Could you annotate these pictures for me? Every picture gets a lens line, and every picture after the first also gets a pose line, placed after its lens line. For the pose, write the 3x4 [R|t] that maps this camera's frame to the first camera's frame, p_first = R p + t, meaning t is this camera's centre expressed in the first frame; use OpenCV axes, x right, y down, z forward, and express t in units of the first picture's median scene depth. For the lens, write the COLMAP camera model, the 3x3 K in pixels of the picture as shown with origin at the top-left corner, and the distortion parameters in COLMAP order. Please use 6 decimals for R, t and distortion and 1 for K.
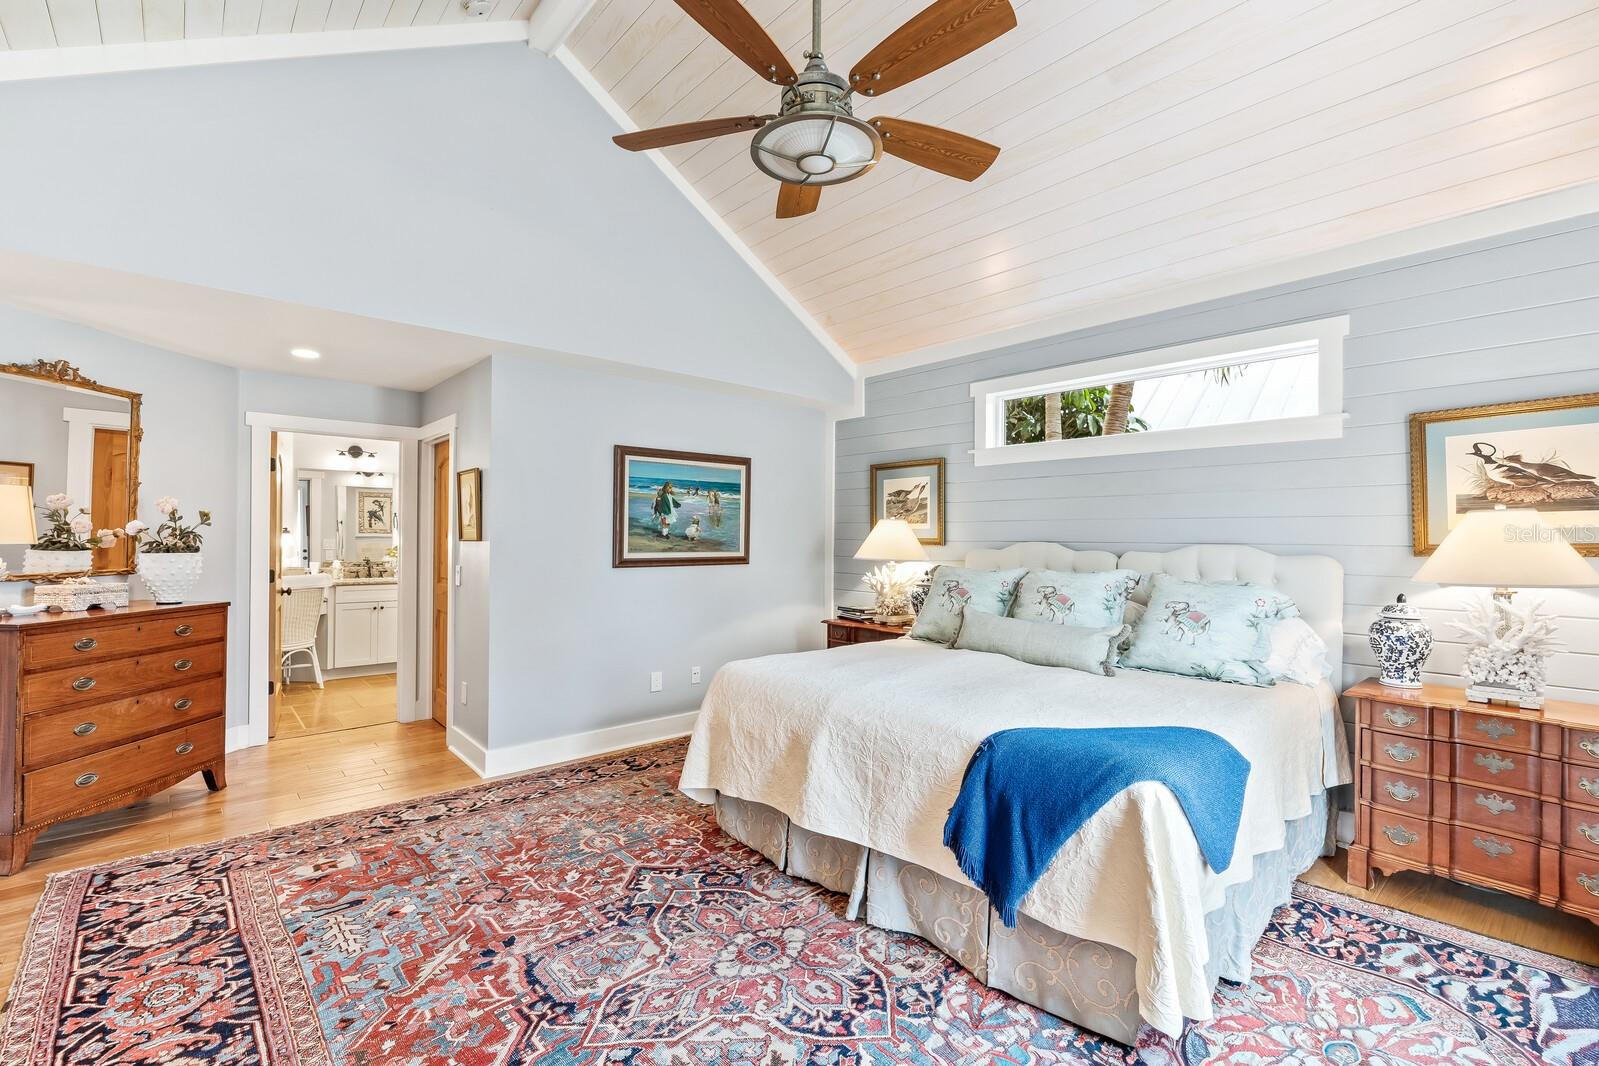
lens RADIAL K [[694.3, 0, 797.9], [0, 694.3, 534.0], [0, 0, 1]] dist [0.000313, -0.000816]
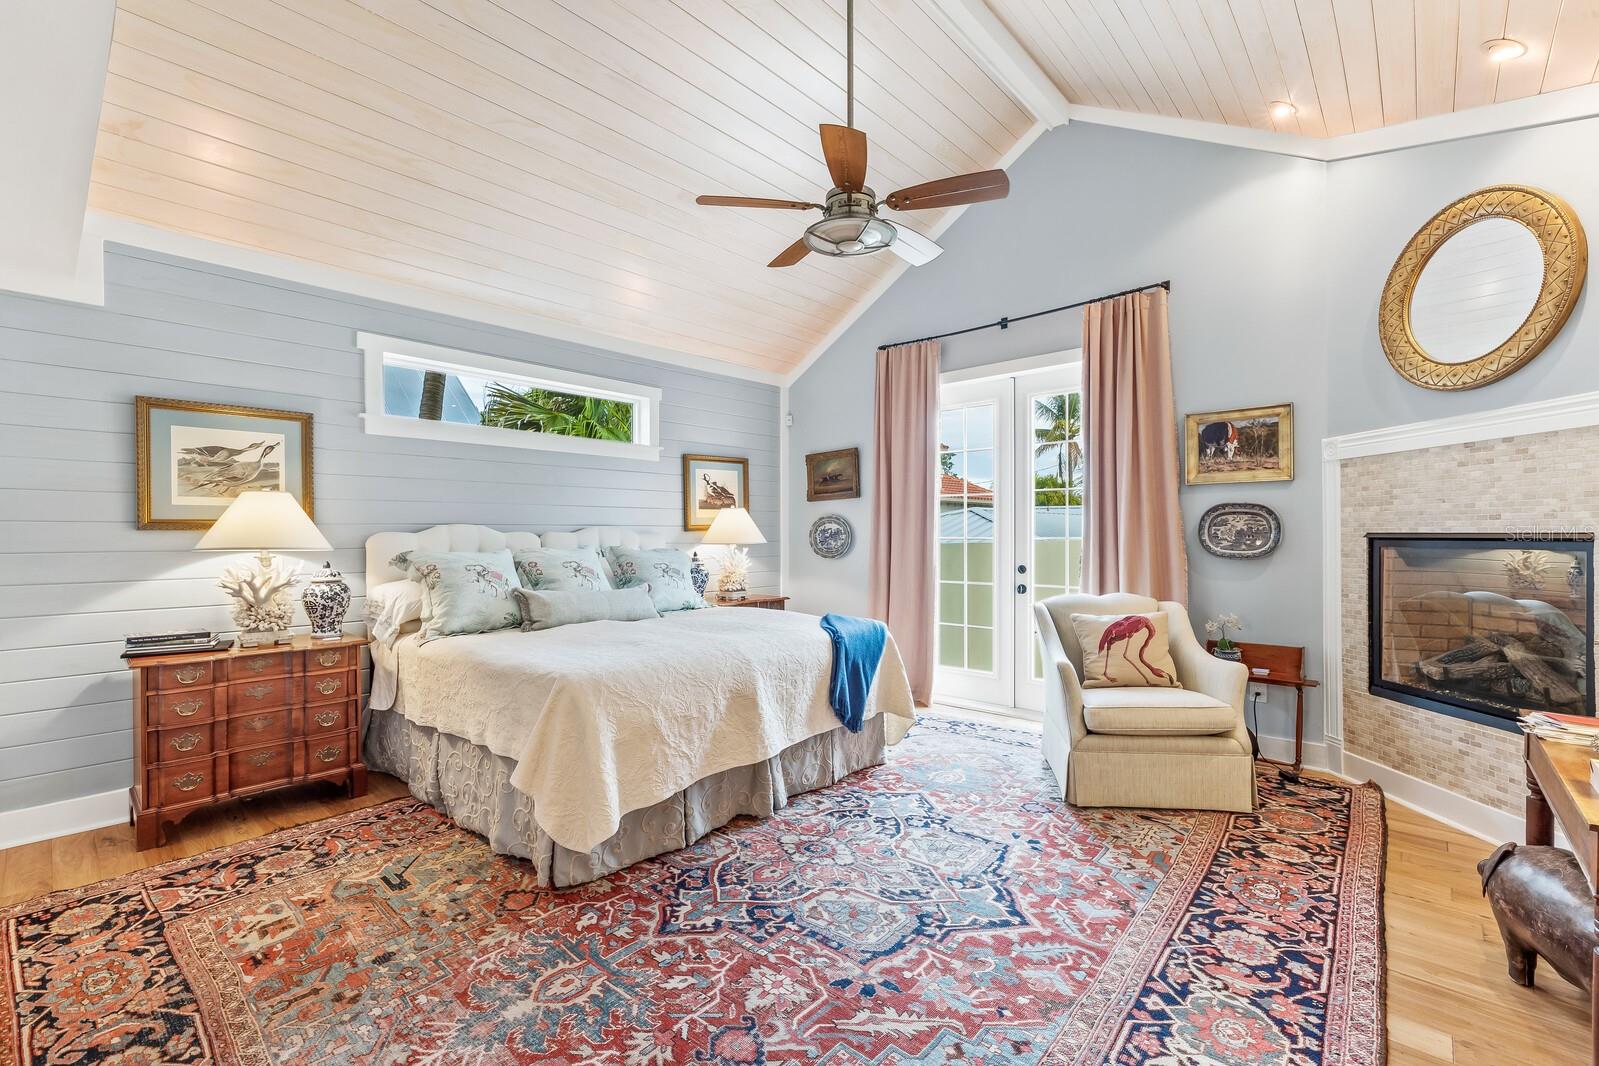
lens RADIAL K [[694.3, 0, 795.5], [0, 694.3, 534.7], [0, 0, 1]] dist [0.000313, -0.000816]
pose [[-0.099492, -0.007901, 0.995007, -1.037664], [-0.000428, 0.999969, 0.007897, 0.028176], [-0.995038, 0.000360, -0.099492, 0.948828]]
